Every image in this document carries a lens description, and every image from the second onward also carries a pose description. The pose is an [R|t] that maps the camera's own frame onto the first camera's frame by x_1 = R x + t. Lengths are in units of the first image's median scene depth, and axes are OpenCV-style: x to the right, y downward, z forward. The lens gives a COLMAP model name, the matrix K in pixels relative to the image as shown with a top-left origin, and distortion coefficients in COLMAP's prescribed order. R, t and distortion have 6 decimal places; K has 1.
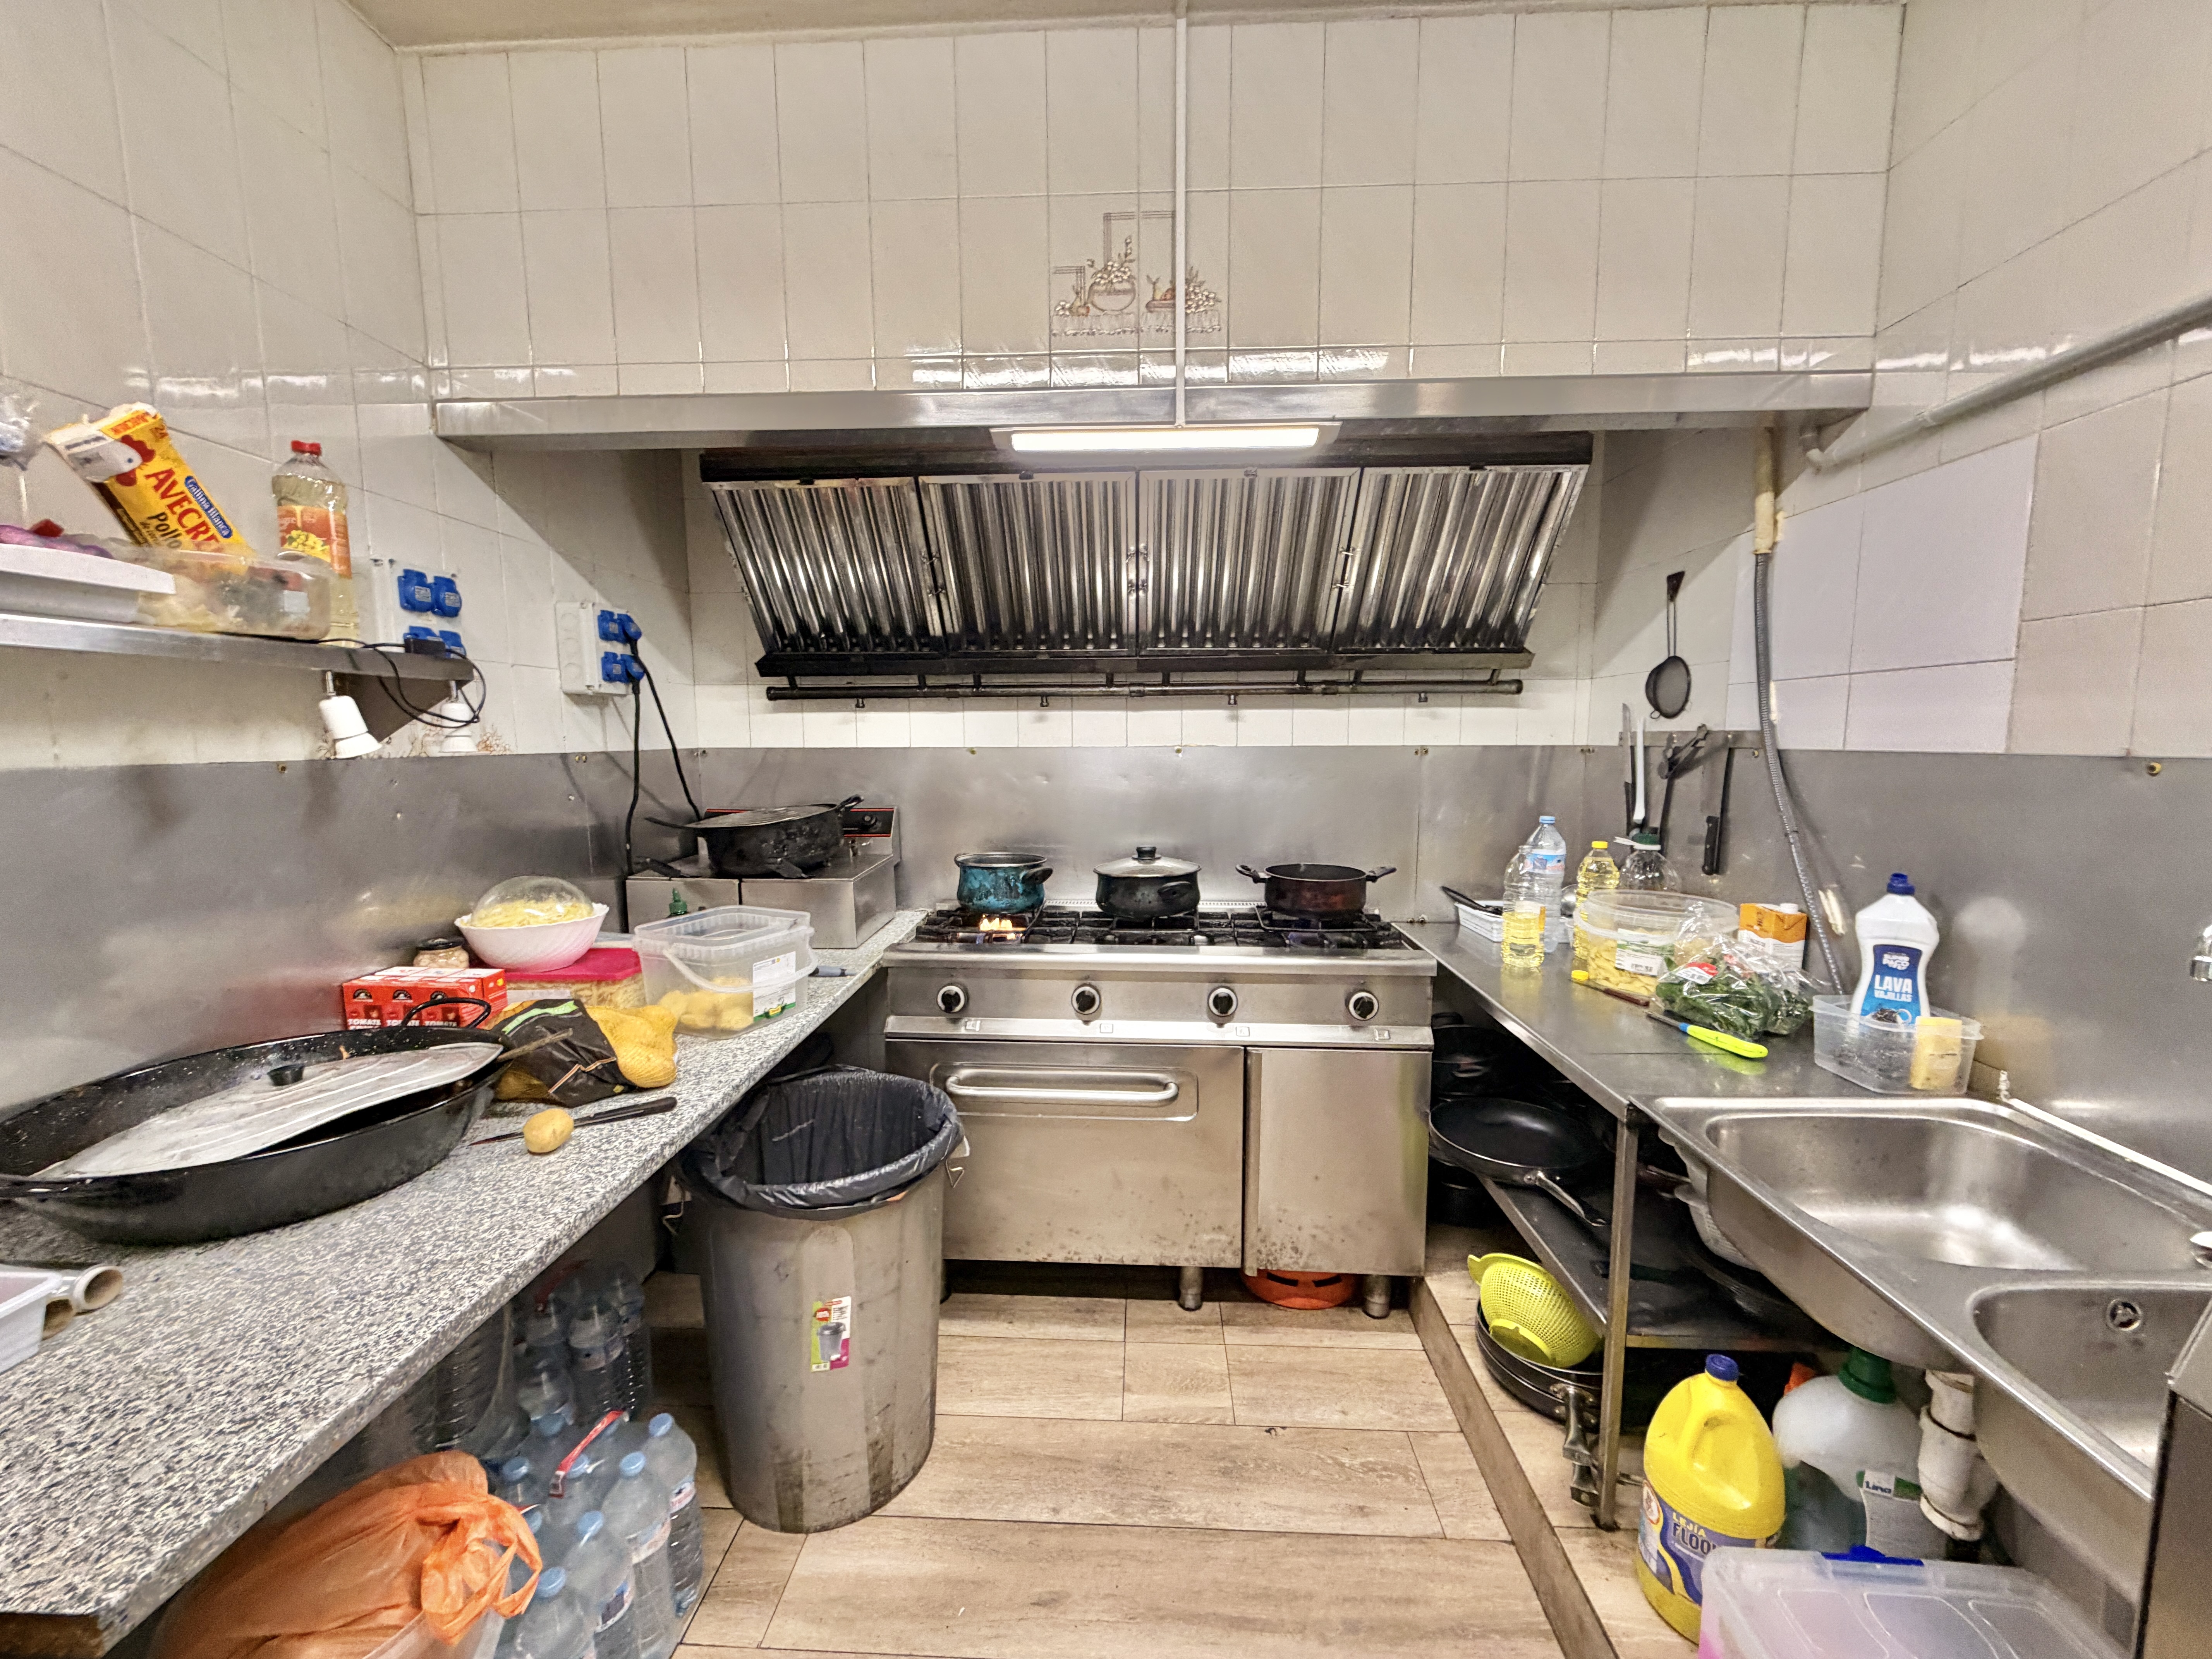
lens RADIAL K [[889.4, 0, 1091.9], [0, 889.4, 846.5], [0, 0, 1]] dist [0.002479, -0.000084]
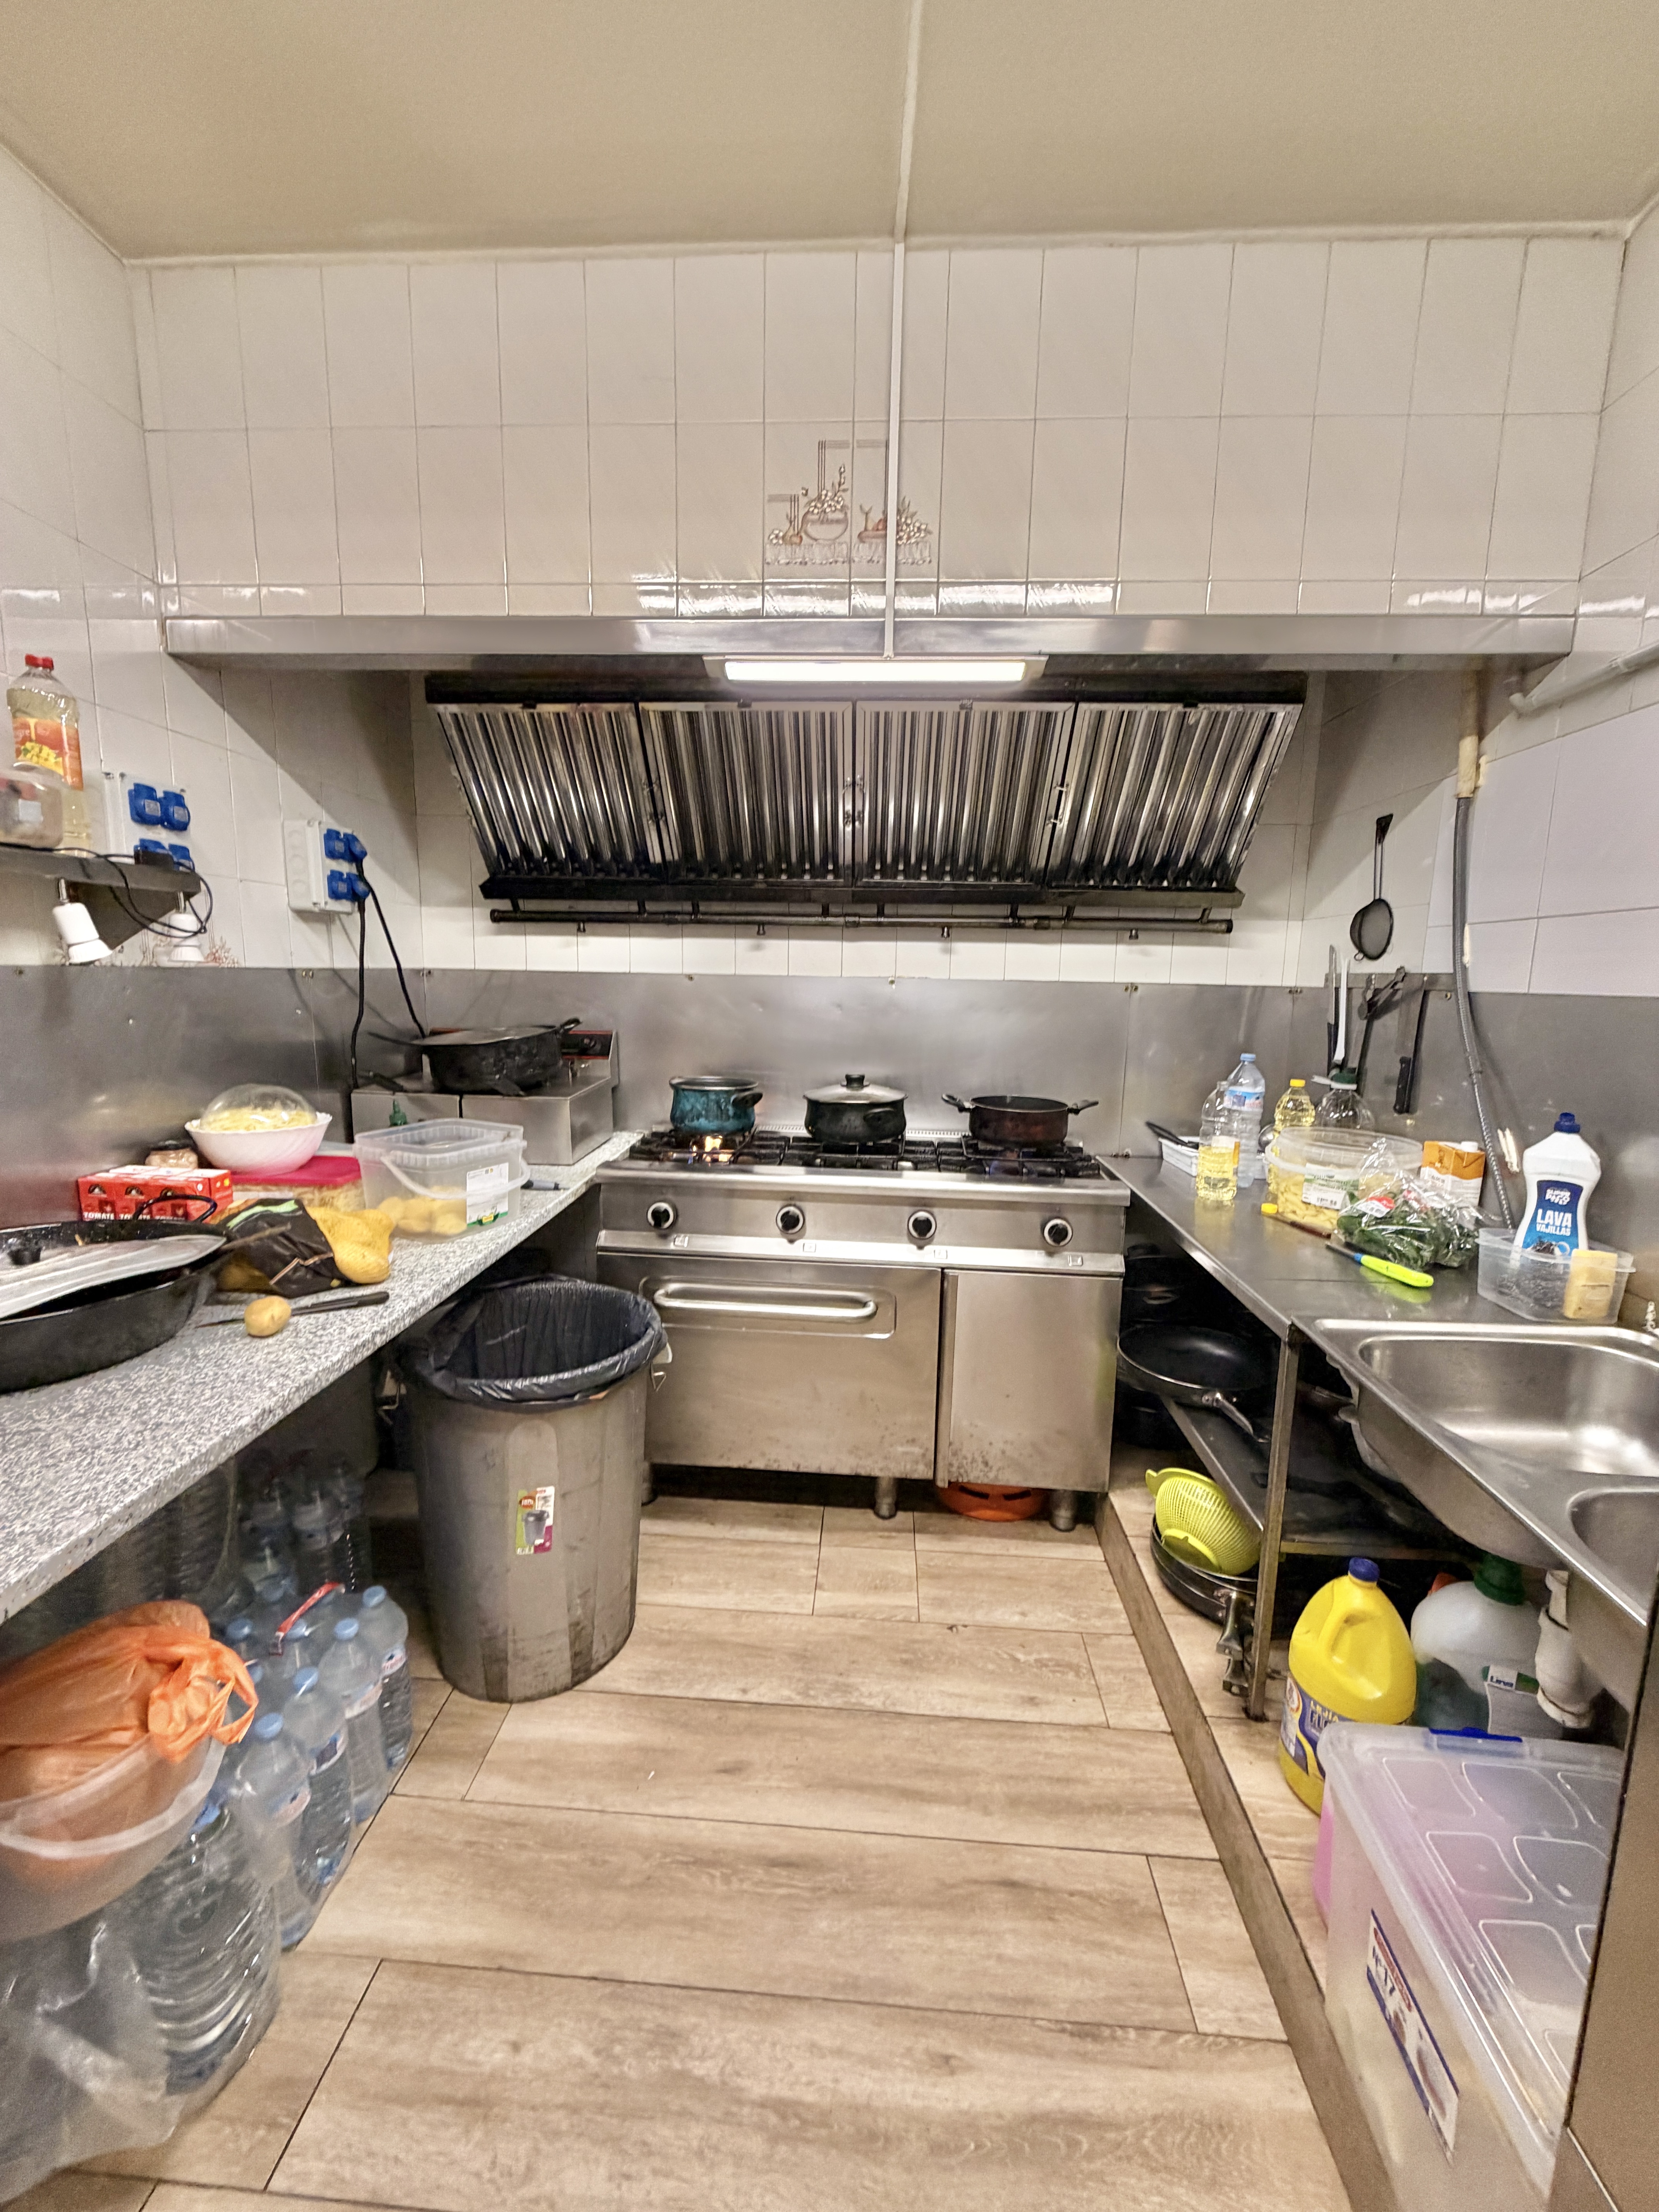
lens RADIAL K [[889.4, 0, 815.8], [0, 889.4, 1117.7], [0, 0, 1]] dist [0.002479, -0.000084]
pose [[0.999597, 0.026007, -0.011379, 0.039081], [-0.025554, 0.998938, 0.038335, 0.016326], [0.012364, -0.038029, 0.999200, -0.037509]]
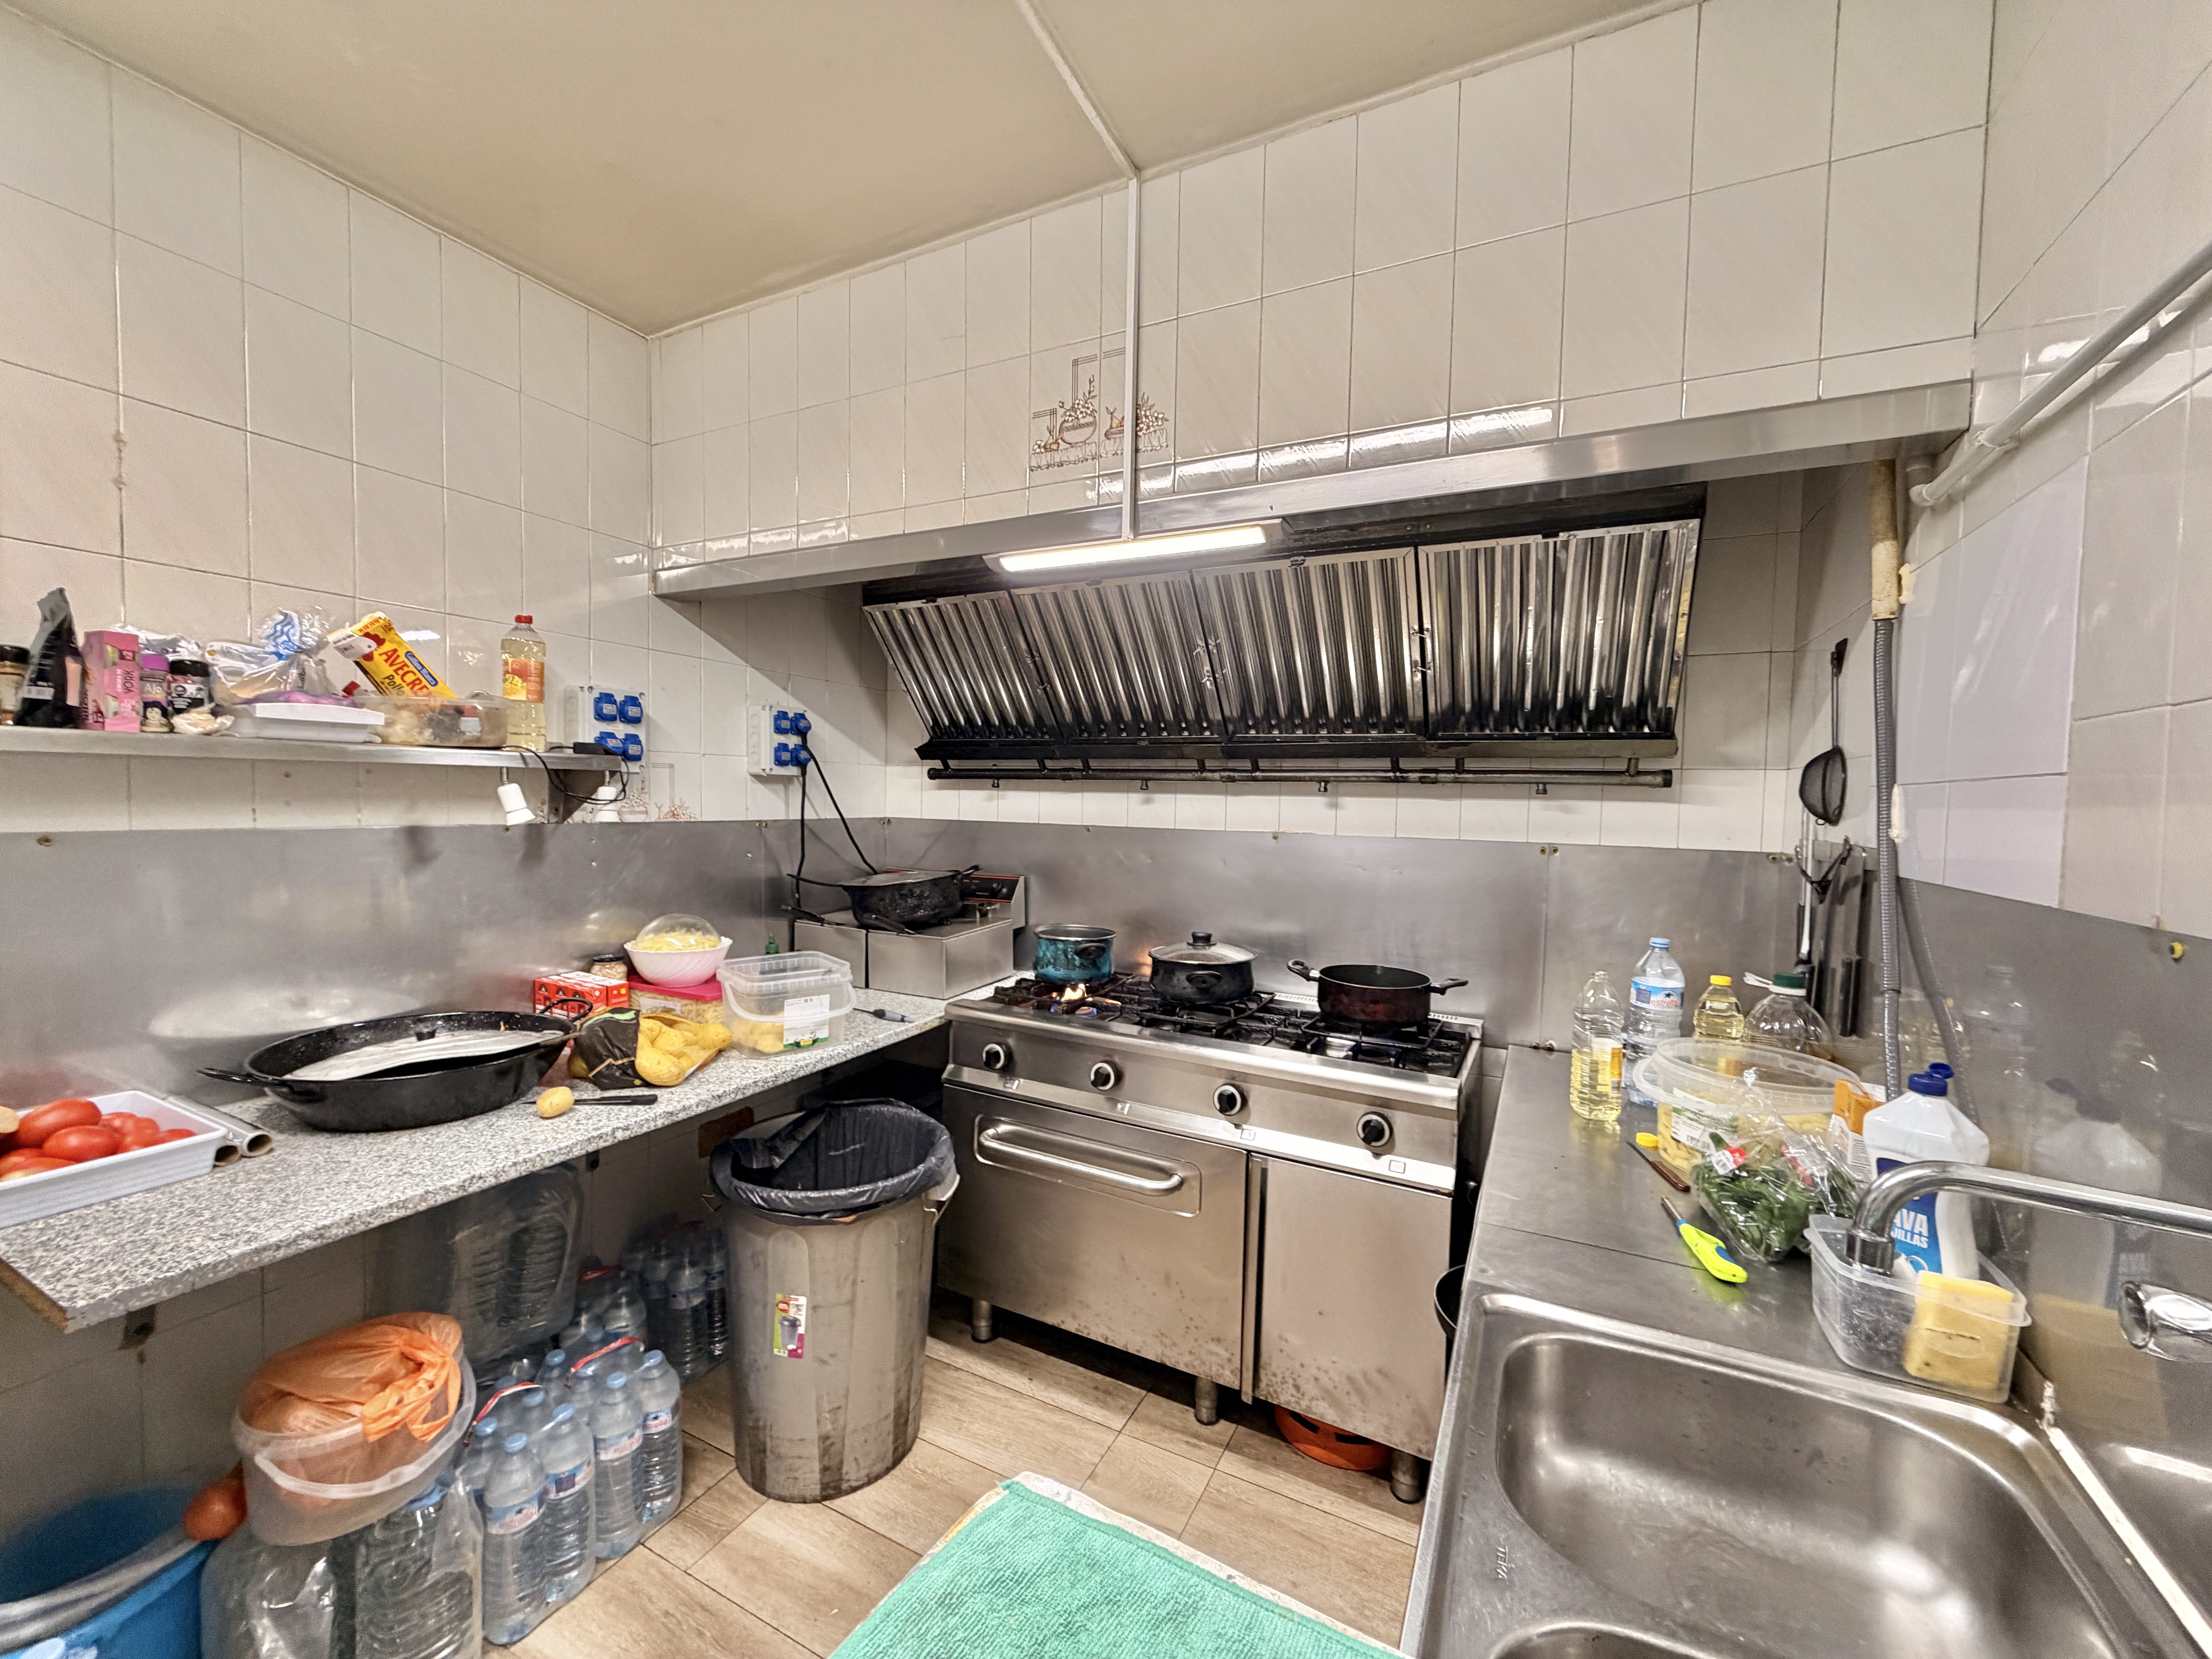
lens RADIAL K [[889.4, 0, 1096.0], [0, 889.4, 845.6], [0, 0, 1]] dist [0.002479, -0.000084]
pose [[0.907426, 0.047531, -0.417514, 0.498197], [-0.077287, 0.995510, -0.054646, -0.045228], [0.413042, 0.081856, 0.907026, 0.049478]]
